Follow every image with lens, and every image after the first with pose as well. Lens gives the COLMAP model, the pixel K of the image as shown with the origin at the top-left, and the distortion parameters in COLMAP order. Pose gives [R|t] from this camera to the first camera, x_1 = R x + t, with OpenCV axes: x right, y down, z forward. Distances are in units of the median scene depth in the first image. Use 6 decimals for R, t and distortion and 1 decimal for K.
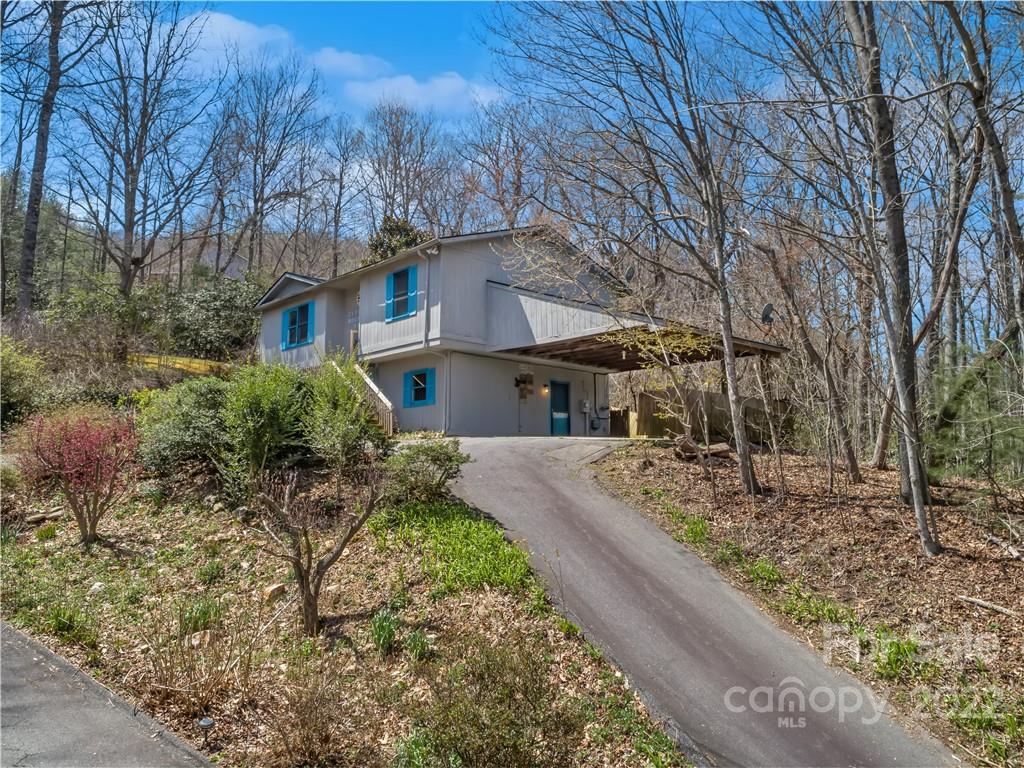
lens RADIAL K [[780.3, 0, 512.0], [0, 780.3, 384.0], [0, 0, 1]] dist [-0.050872, 0.049656]
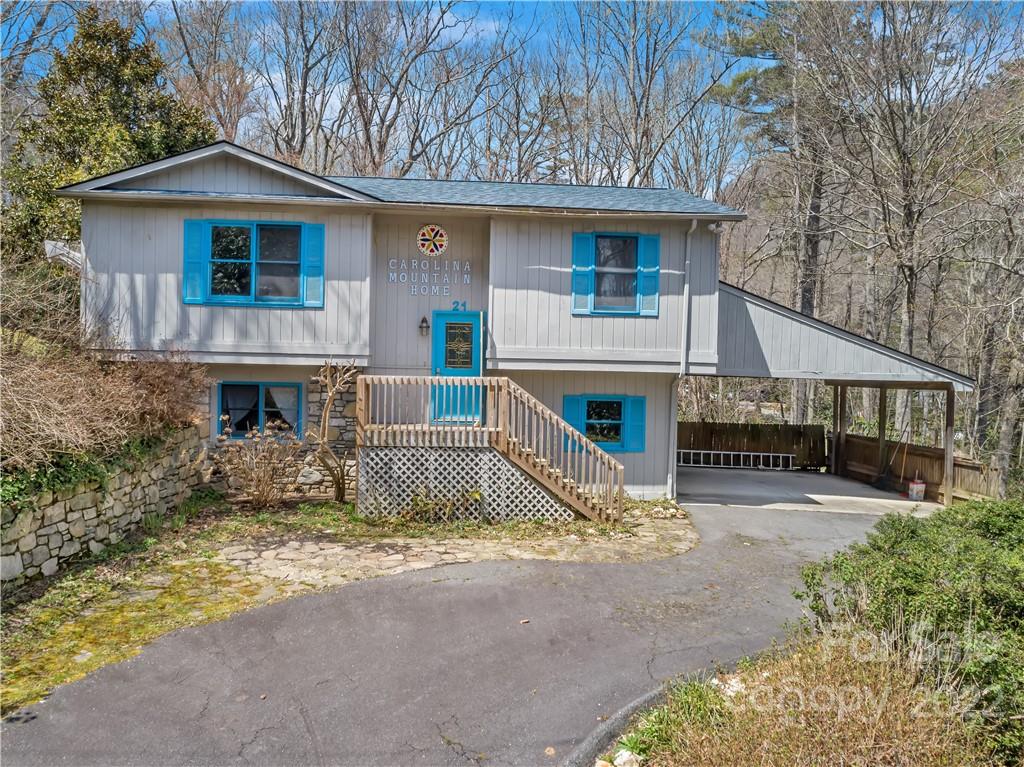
lens RADIAL K [[768.1, 0, 512.1], [0, 768.1, 422.5], [0, 0, 1]] dist [-0.005728, -0.001318]
pose [[0.630356, -0.038531, 0.775349, -0.668316], [-0.120034, 0.981918, 0.146384, -0.080251], [-0.766970, -0.185342, 0.614333, 0.684511]]
